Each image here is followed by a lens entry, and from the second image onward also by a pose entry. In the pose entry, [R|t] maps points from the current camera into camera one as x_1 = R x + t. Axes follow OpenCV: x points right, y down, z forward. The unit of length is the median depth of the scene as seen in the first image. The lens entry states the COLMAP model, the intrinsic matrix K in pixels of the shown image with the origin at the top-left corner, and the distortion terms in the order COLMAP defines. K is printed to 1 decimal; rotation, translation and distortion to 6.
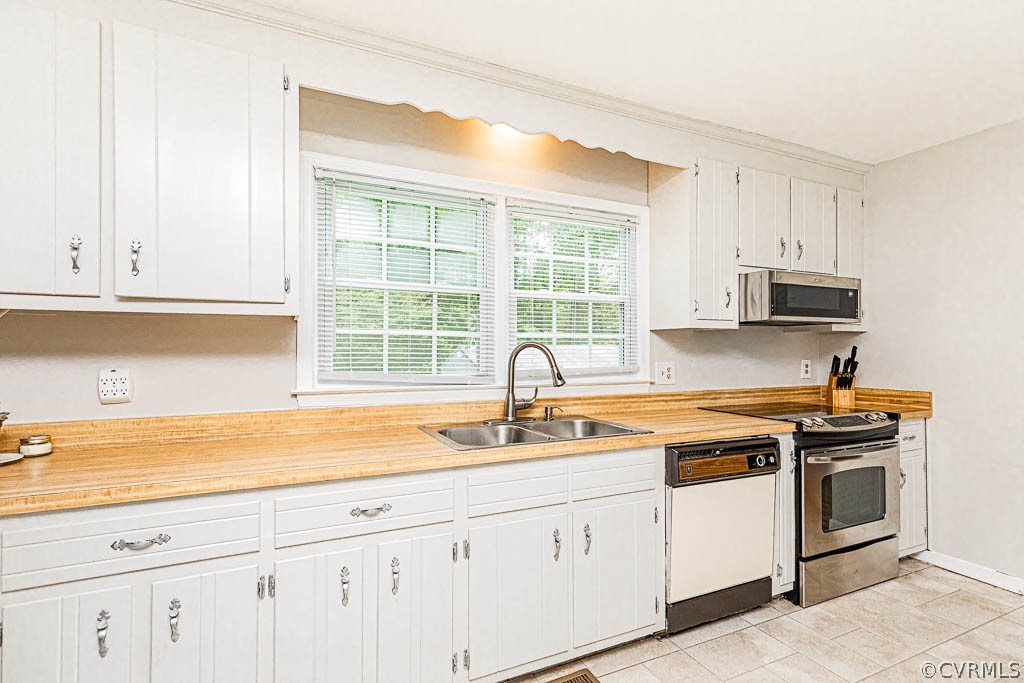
lens RADIAL K [[472.4, 0, 512.8], [0, 472.4, 352.5], [0, 0, 1]] dist [0.011493, -0.003929]
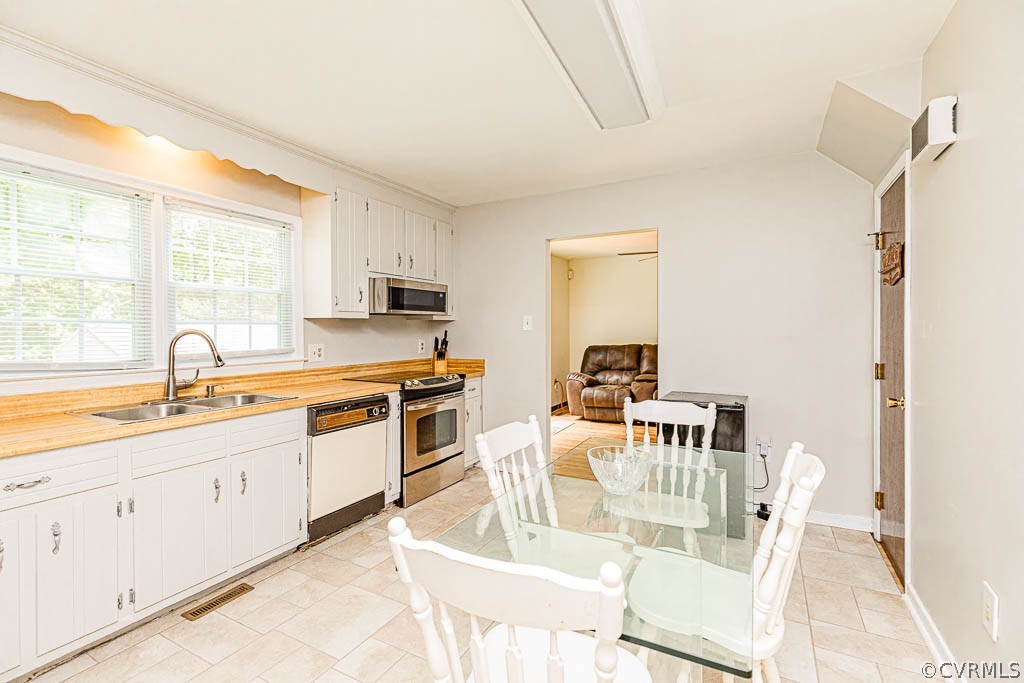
lens RADIAL K [[472.4, 0, 462.0], [0, 472.4, 334.3], [0, 0, 1]] dist [0.011493, -0.003929]
pose [[0.849279, -0.010203, 0.527846, -0.011281], [0.008095, 0.999947, 0.006305, -0.012113], [-0.527883, -0.001082, 0.849317, -0.311870]]
